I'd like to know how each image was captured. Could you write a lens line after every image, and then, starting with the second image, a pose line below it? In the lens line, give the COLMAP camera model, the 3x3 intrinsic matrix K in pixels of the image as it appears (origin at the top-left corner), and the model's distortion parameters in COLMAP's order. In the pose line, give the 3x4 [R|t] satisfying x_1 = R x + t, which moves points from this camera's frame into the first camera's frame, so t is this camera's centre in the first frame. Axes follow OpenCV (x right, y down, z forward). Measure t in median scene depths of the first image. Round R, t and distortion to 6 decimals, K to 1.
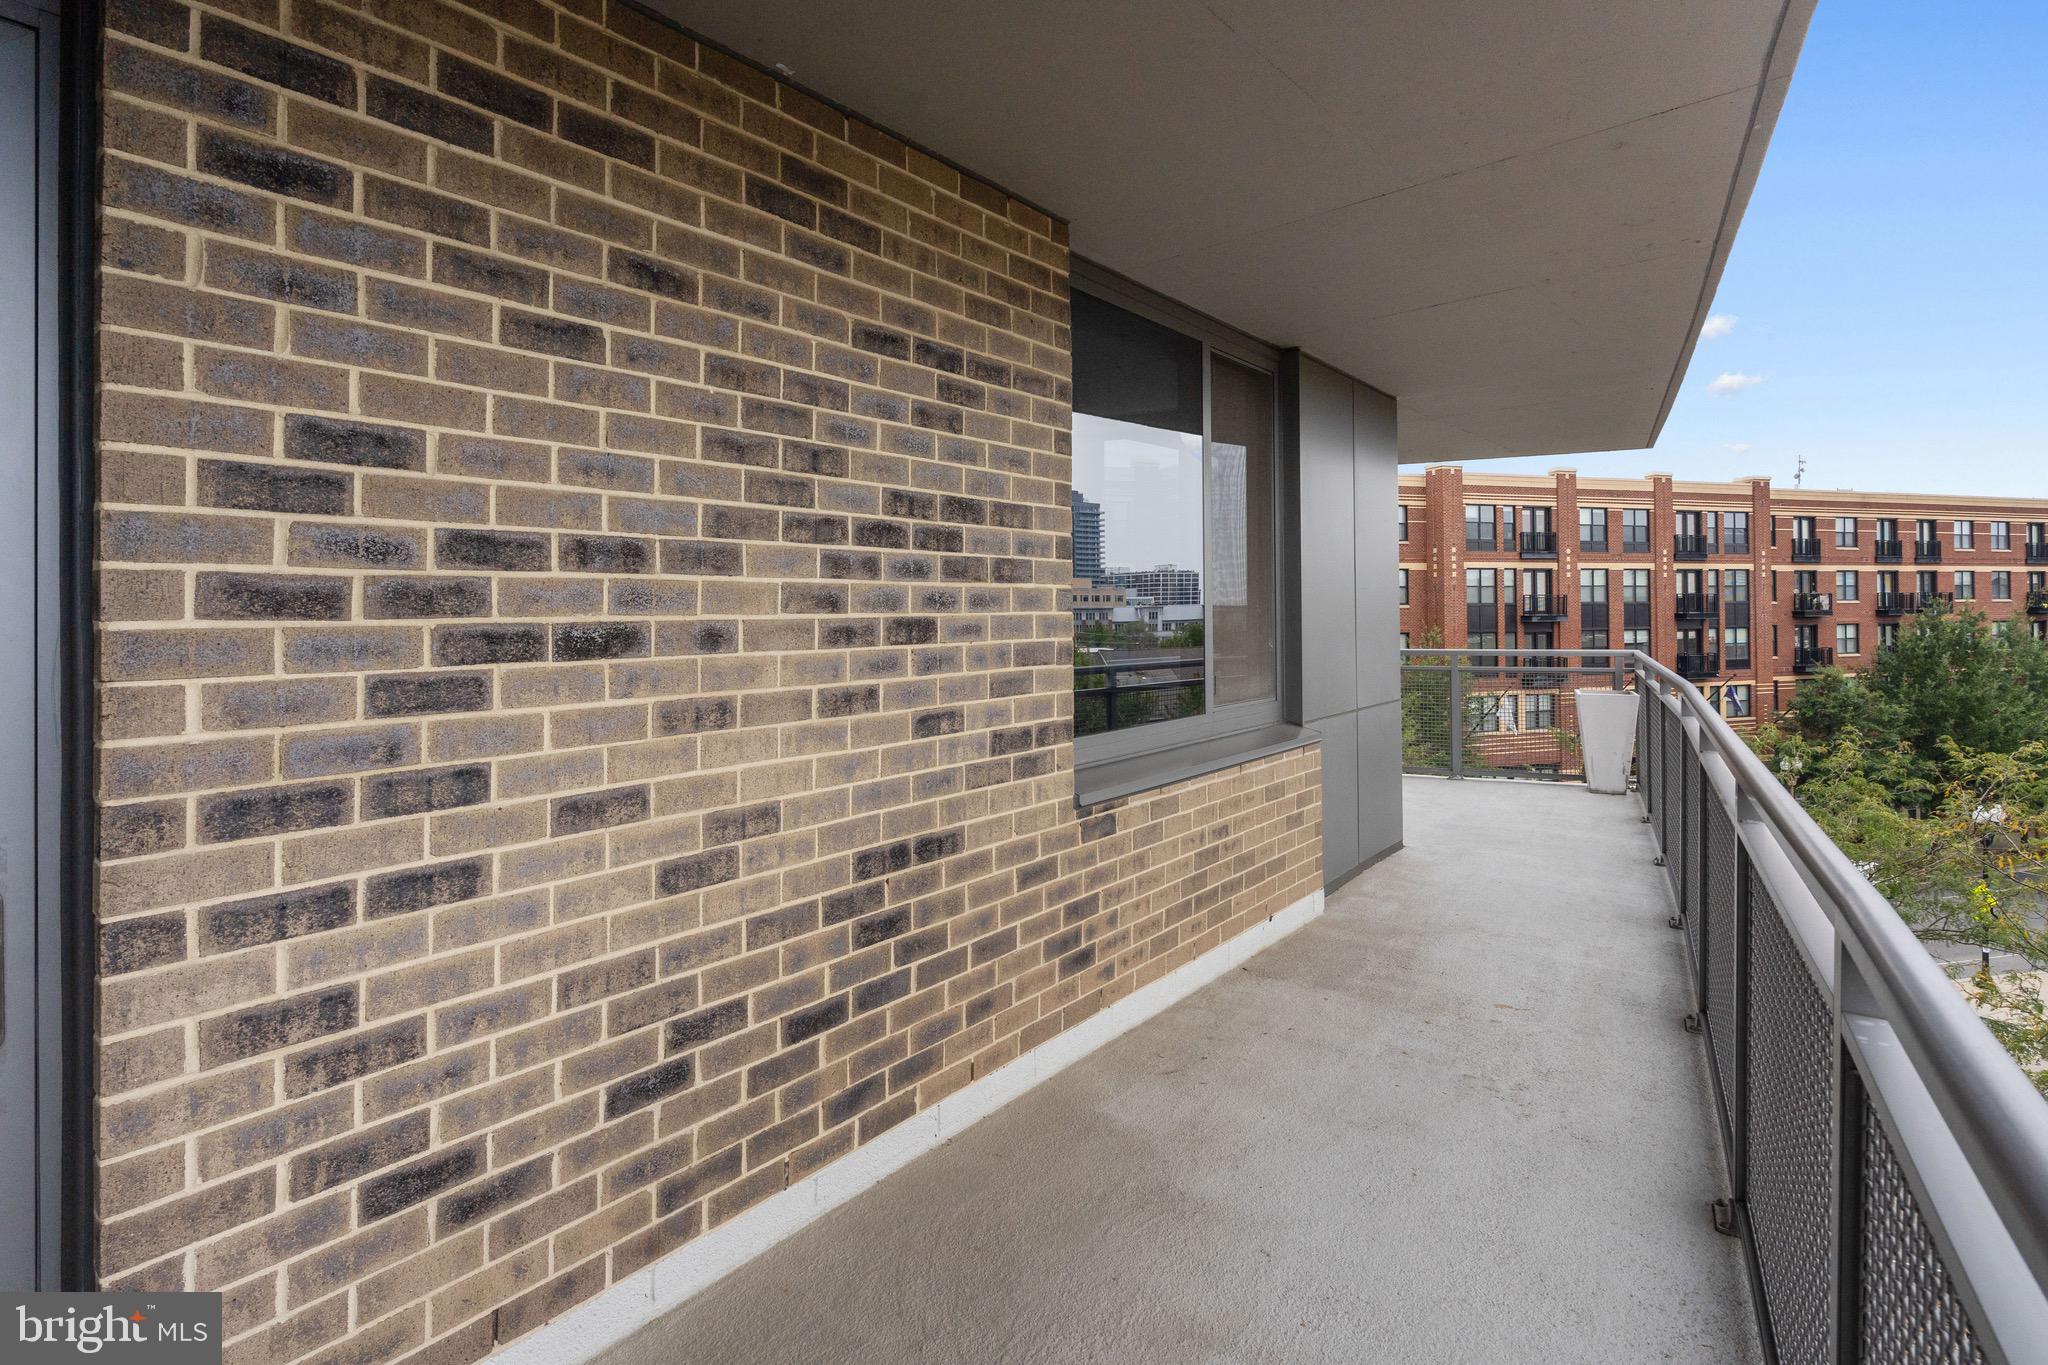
lens RADIAL K [[943.6, 0, 990.5], [0, 943.6, 604.0], [0, 0, 1]] dist [-0.002721, 0.000010]
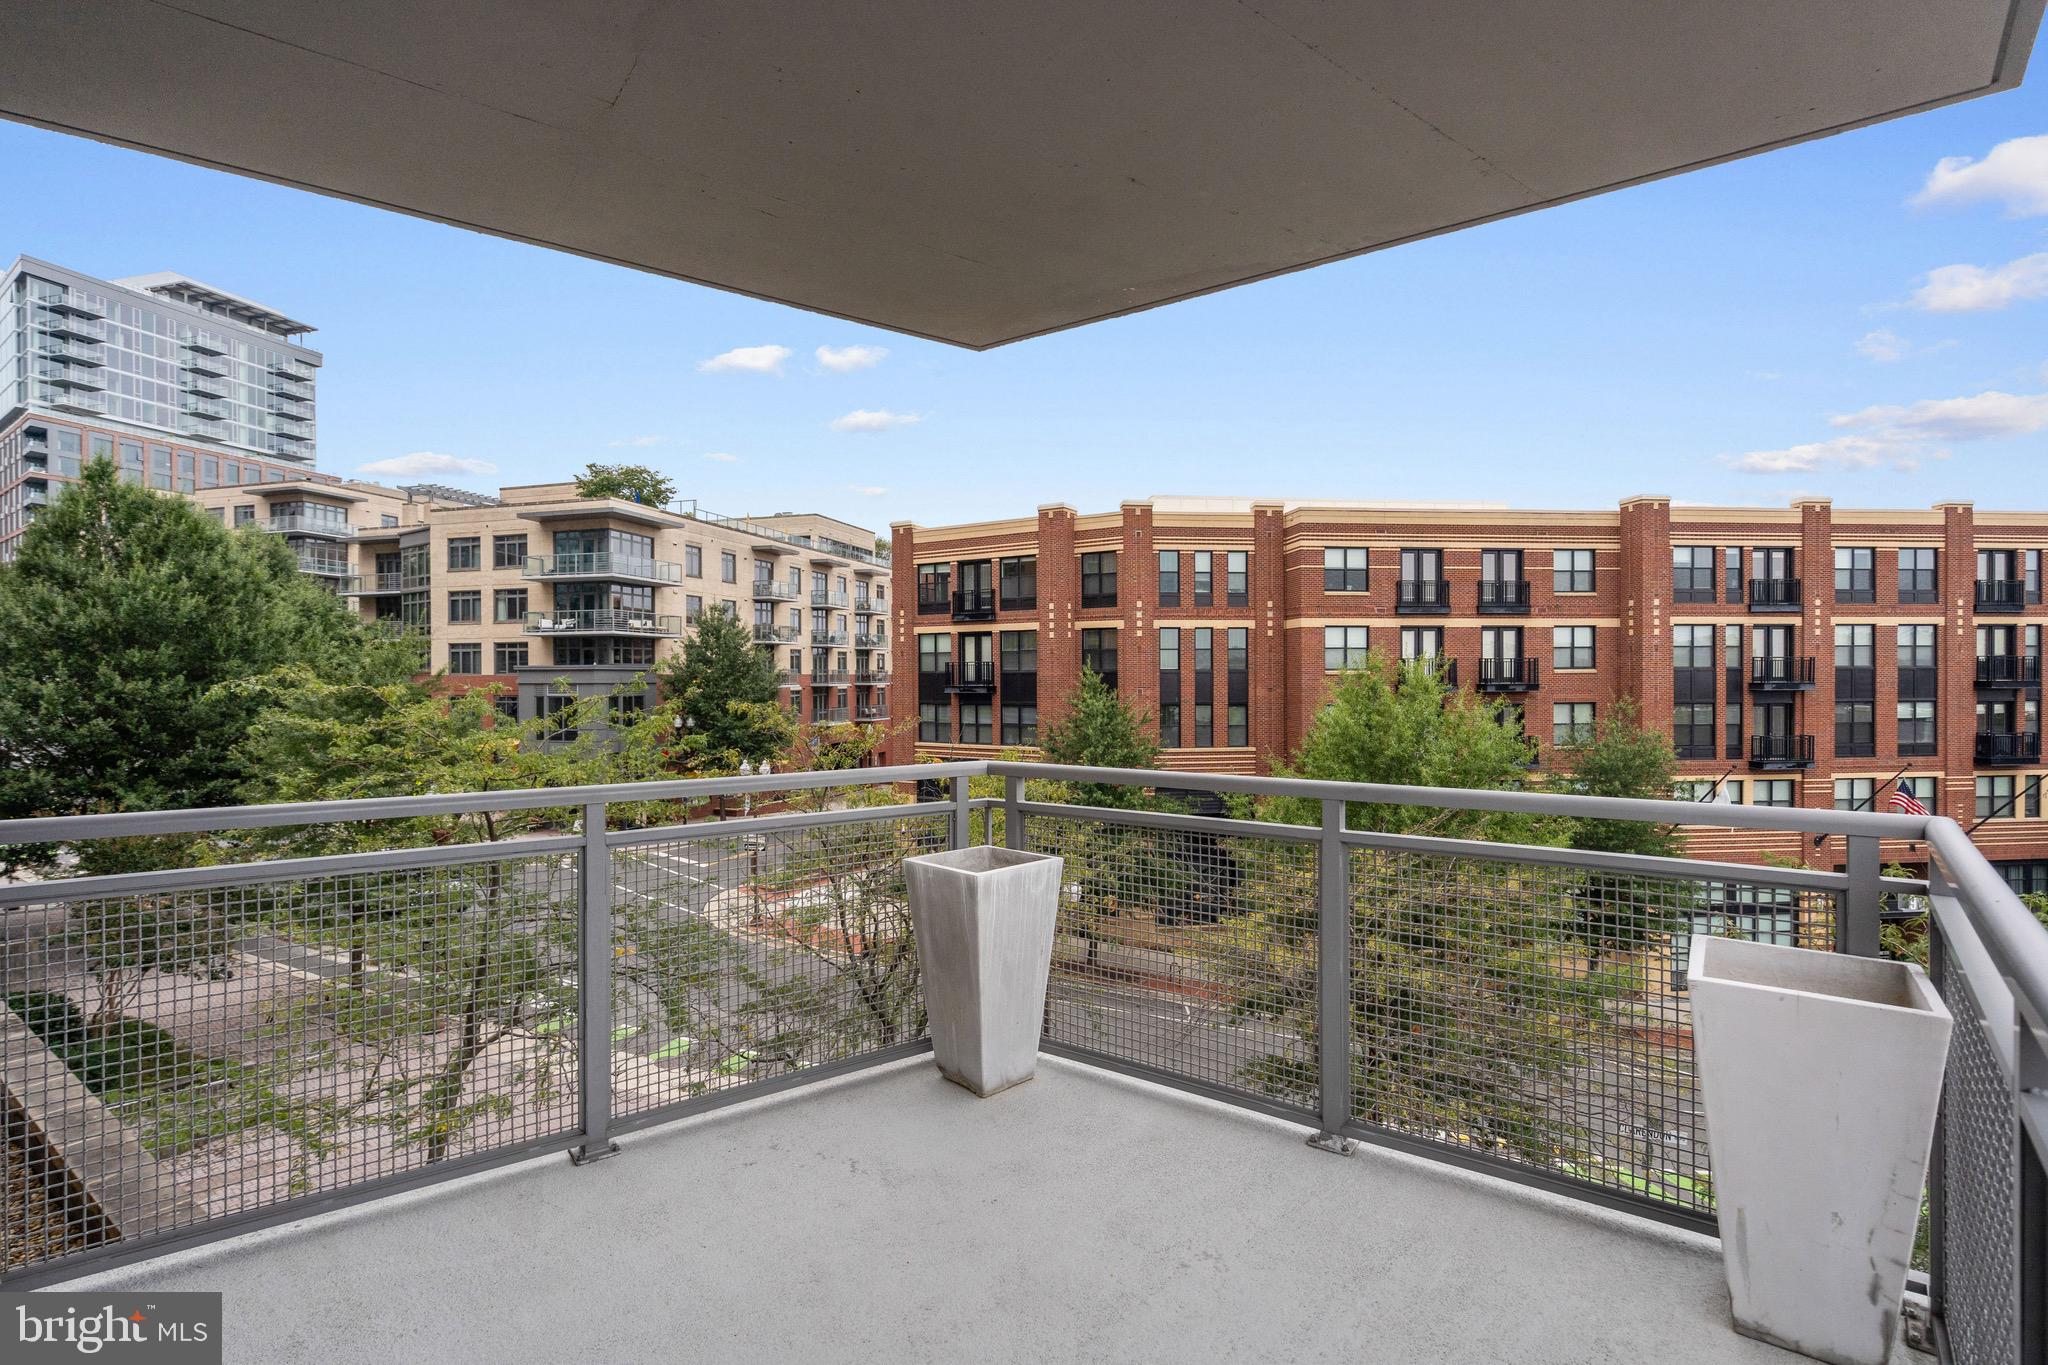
lens RADIAL K [[1003.9, 0, 1024.6], [0, 1003.9, 674.5], [0, 0, 1]] dist [-0.004668, -0.000841]
pose [[0.980494, 0.004528, -0.196496, 0.122103], [-0.002745, 0.999953, 0.009341, -0.000994], [0.196529, -0.008620, 0.980460, 0.036017]]
